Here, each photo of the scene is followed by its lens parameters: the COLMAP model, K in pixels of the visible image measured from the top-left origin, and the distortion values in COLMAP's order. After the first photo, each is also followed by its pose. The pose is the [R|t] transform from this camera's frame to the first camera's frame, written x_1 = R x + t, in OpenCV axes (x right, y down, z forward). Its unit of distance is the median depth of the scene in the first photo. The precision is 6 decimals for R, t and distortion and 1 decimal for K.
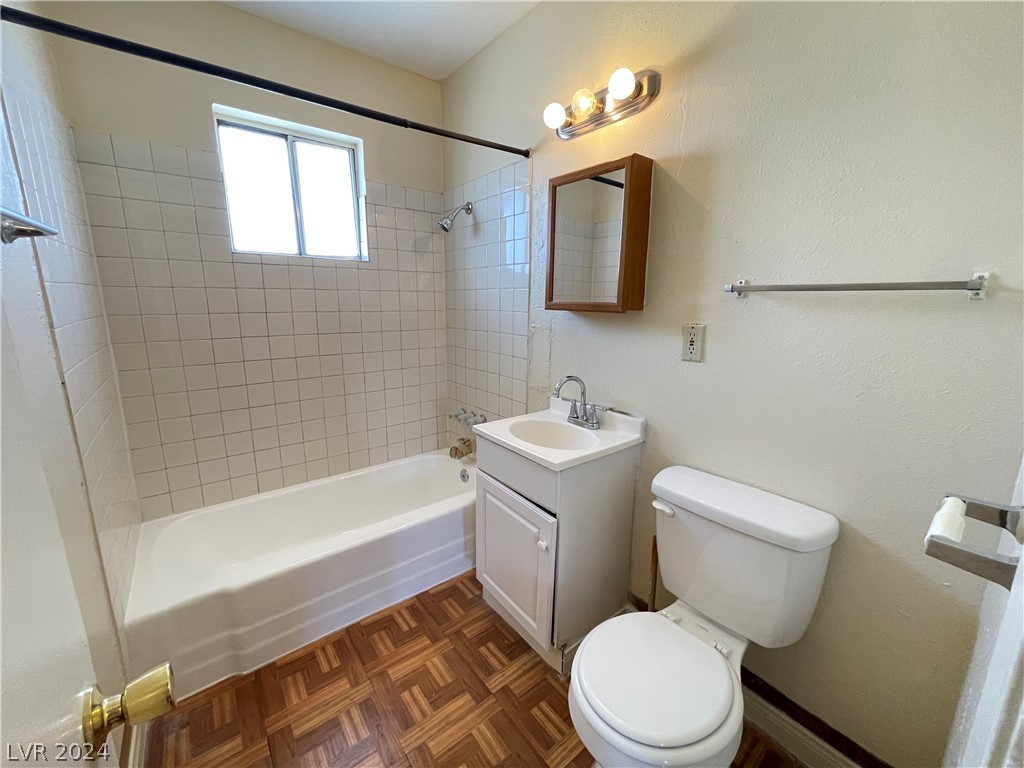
lens RADIAL K [[412.8, 0, 510.8], [0, 412.8, 381.9], [0, 0, 1]] dist [-0.002116, 0.001654]
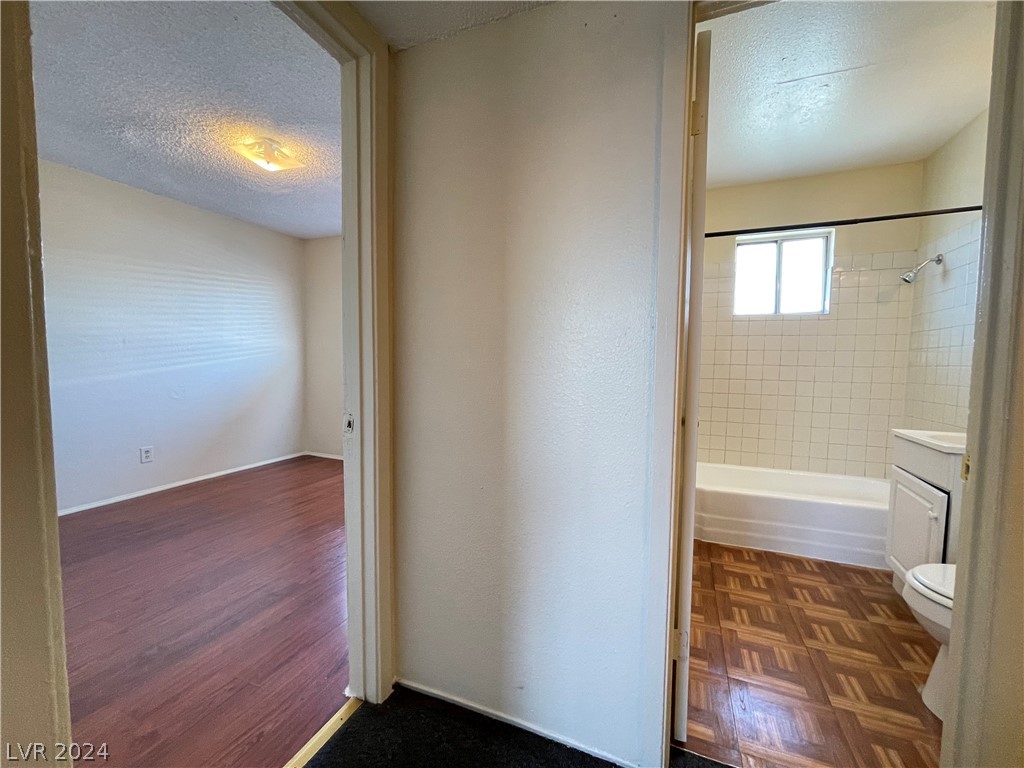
lens RADIAL K [[412.8, 0, 507.4], [0, 412.8, 387.8], [0, 0, 1]] dist [-0.002116, 0.001654]
pose [[0.488103, 0.058059, -0.870853, 0.399286], [-0.182408, 0.982537, -0.036733, 0.224996], [0.853512, 0.176780, 0.490170, -0.617896]]
